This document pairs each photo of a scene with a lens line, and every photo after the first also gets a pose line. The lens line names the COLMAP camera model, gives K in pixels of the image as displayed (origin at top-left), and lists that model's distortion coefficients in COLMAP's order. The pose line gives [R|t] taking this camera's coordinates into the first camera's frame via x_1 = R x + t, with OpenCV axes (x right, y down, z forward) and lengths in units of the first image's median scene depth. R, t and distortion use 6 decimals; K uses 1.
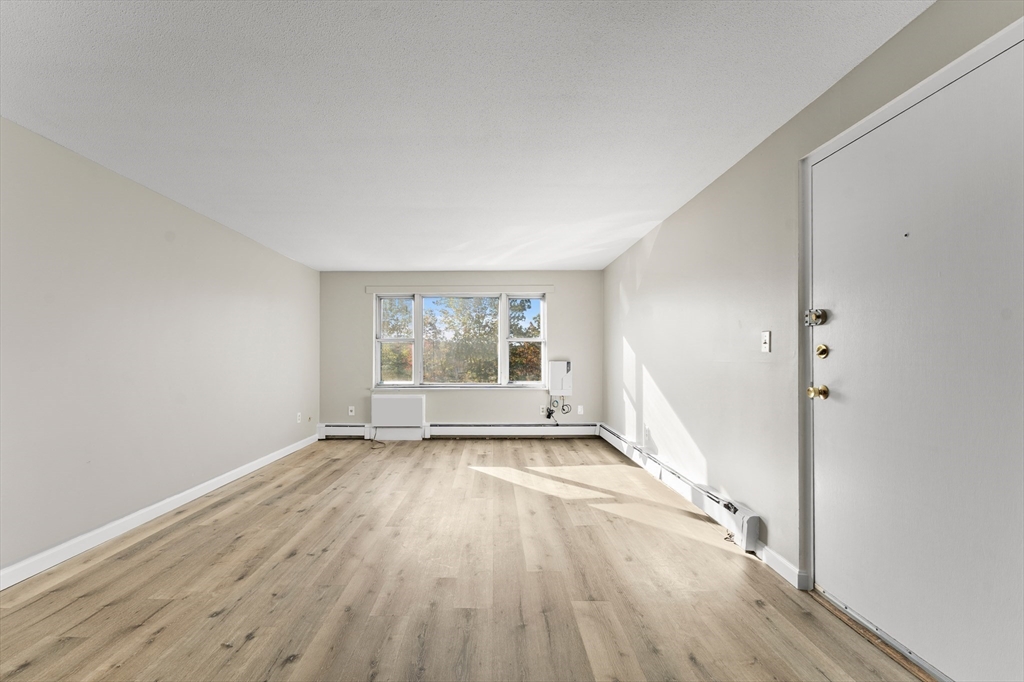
lens RADIAL K [[428.5, 0, 489.5], [0, 428.5, 347.7], [0, 0, 1]] dist [-0.000093, -0.000456]
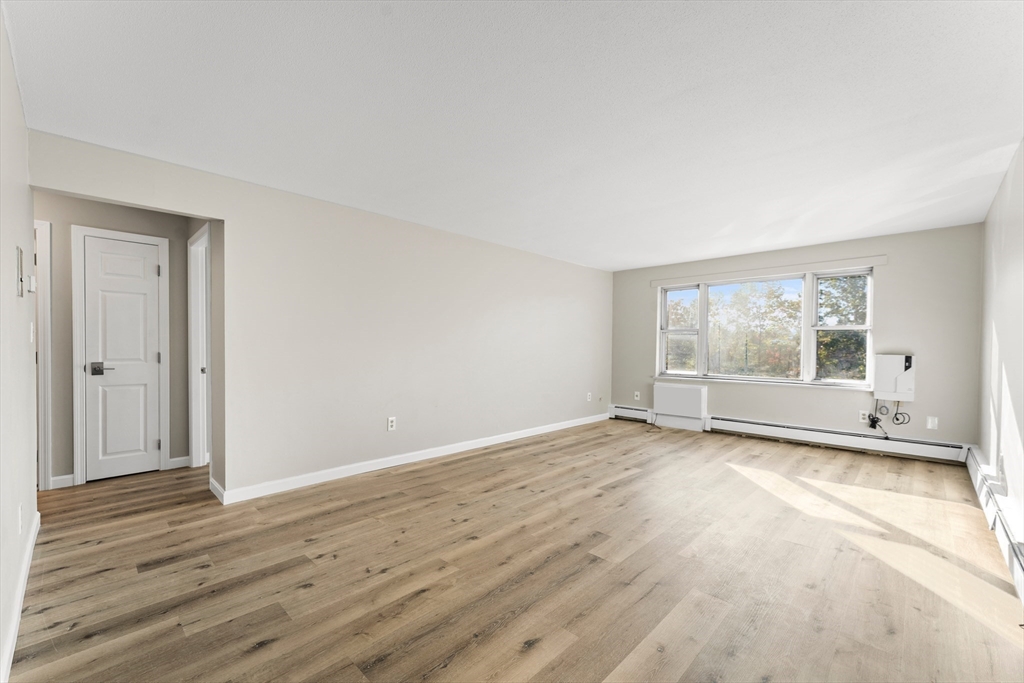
lens RADIAL K [[422.3, 0, 512.0], [0, 422.3, 341.5], [0, 0, 1]] dist [0.002155, 0.000148]
pose [[0.725210, 0.000505, -0.688528, 0.327941], [0.005248, 0.999967, 0.006261, -0.000461], [0.688508, -0.008154, 0.725183, -0.008960]]
